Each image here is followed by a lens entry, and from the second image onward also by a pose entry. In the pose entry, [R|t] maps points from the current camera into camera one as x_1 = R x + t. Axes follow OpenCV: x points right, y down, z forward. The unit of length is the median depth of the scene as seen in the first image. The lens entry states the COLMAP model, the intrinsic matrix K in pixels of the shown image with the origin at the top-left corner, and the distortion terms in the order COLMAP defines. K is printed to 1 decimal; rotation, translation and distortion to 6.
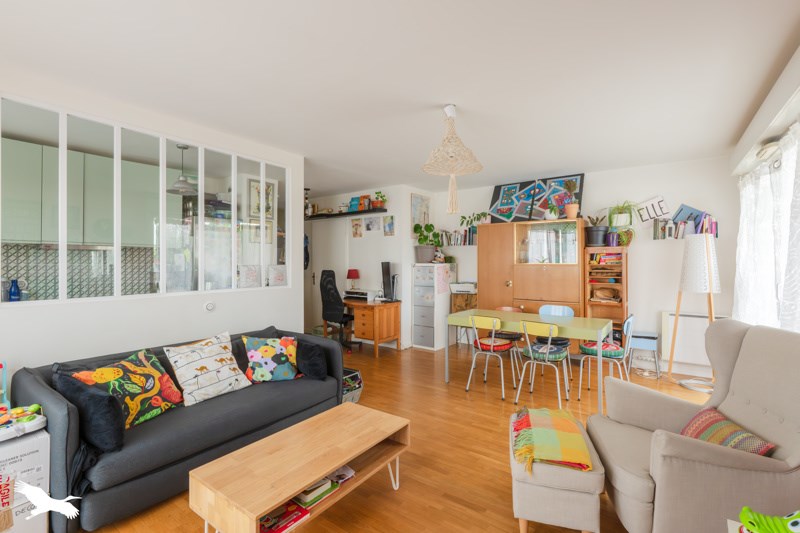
lens RADIAL K [[365.7, 0, 400.0], [0, 365.7, 266.5], [0, 0, 1]] dist [-0.000143, -0.000034]
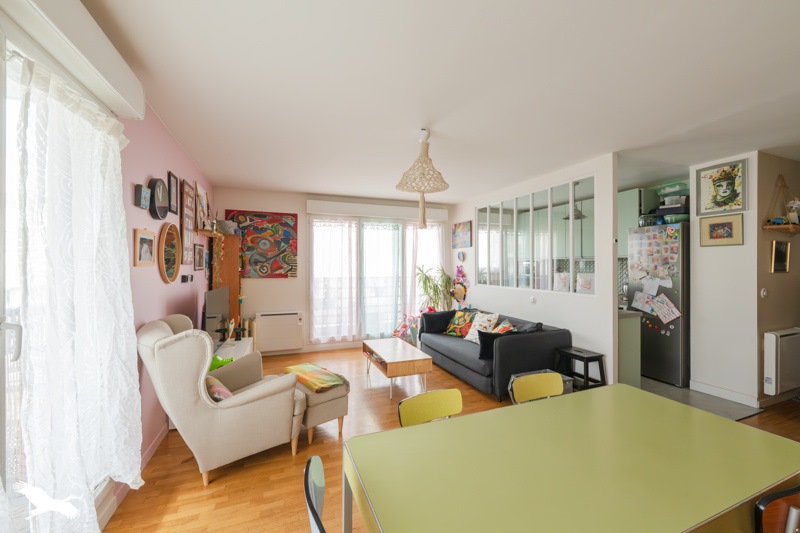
lens RADIAL K [[316.7, 0, 400.0], [0, 316.7, 266.5], [0, 0, 1]] dist [-0.000653, -0.000047]
pose [[-0.542799, -0.002329, -0.839860, 0.705603], [-0.013482, 0.999891, 0.005941, -0.020822], [0.839755, 0.014548, -0.542771, 1.053830]]
